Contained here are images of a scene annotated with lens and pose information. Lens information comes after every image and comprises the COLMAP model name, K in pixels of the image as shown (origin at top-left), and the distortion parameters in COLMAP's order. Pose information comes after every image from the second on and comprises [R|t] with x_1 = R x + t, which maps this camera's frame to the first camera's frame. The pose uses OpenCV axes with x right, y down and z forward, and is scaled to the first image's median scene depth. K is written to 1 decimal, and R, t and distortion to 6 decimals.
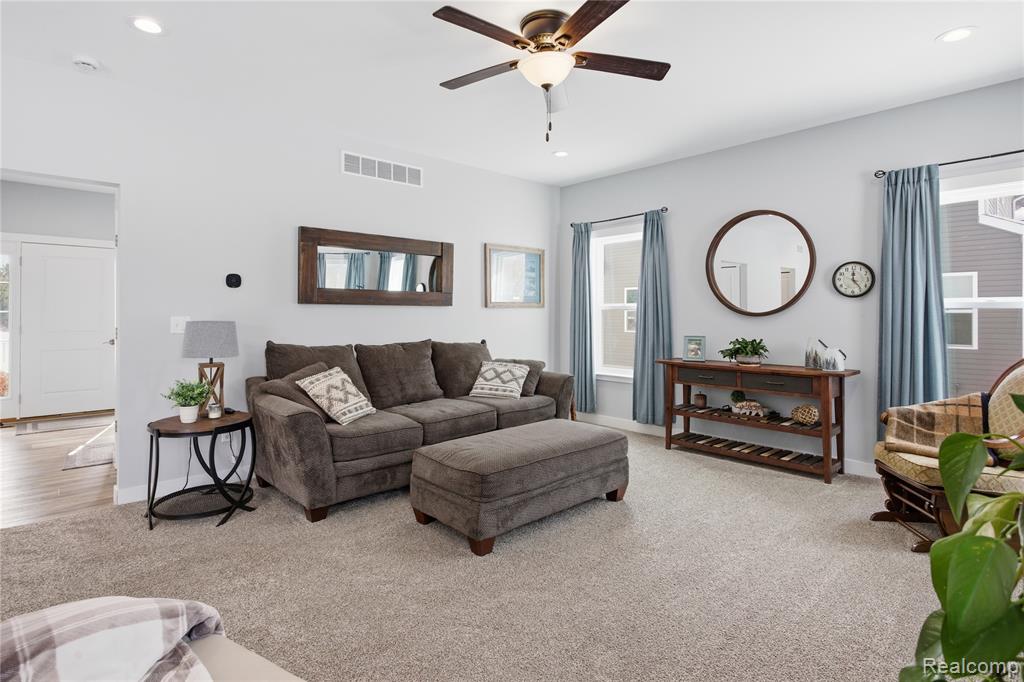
lens RADIAL K [[514.0, 0, 511.5], [0, 514.0, 316.1], [0, 0, 1]] dist [-0.020170, 0.000490]
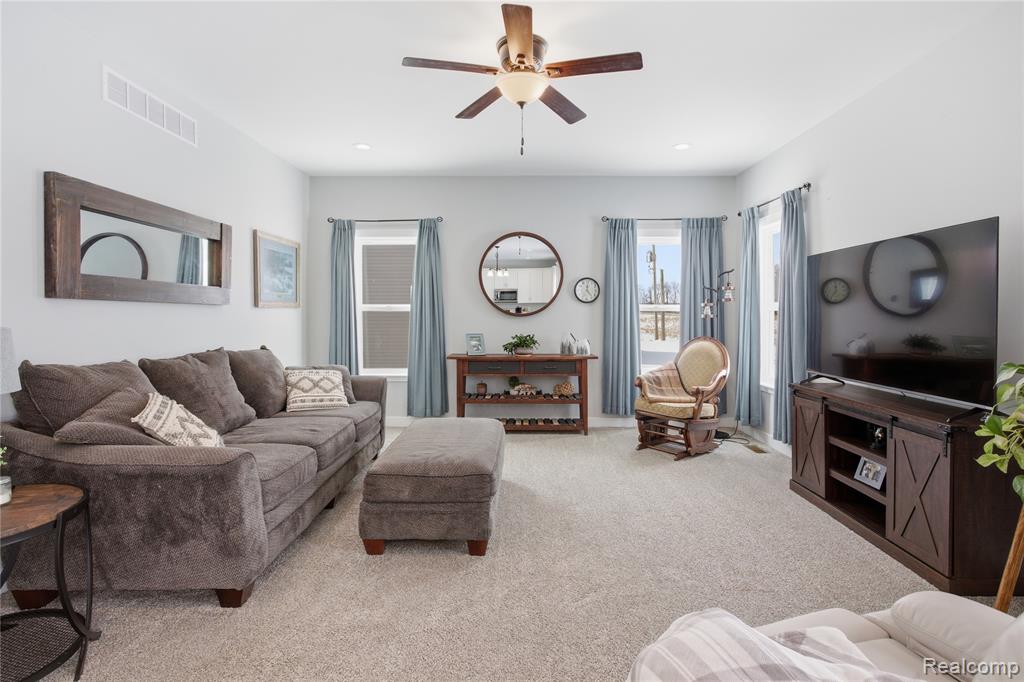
lens RADIAL K [[502.7, 0, 511.2], [0, 502.7, 327.7], [0, 0, 1]] dist [-0.019459, 0.000649]
pose [[0.681706, -0.018697, 0.731387, -0.451199], [0.002980, 0.999736, 0.022780, -0.000532], [-0.731620, -0.013350, 0.681582, 0.181579]]
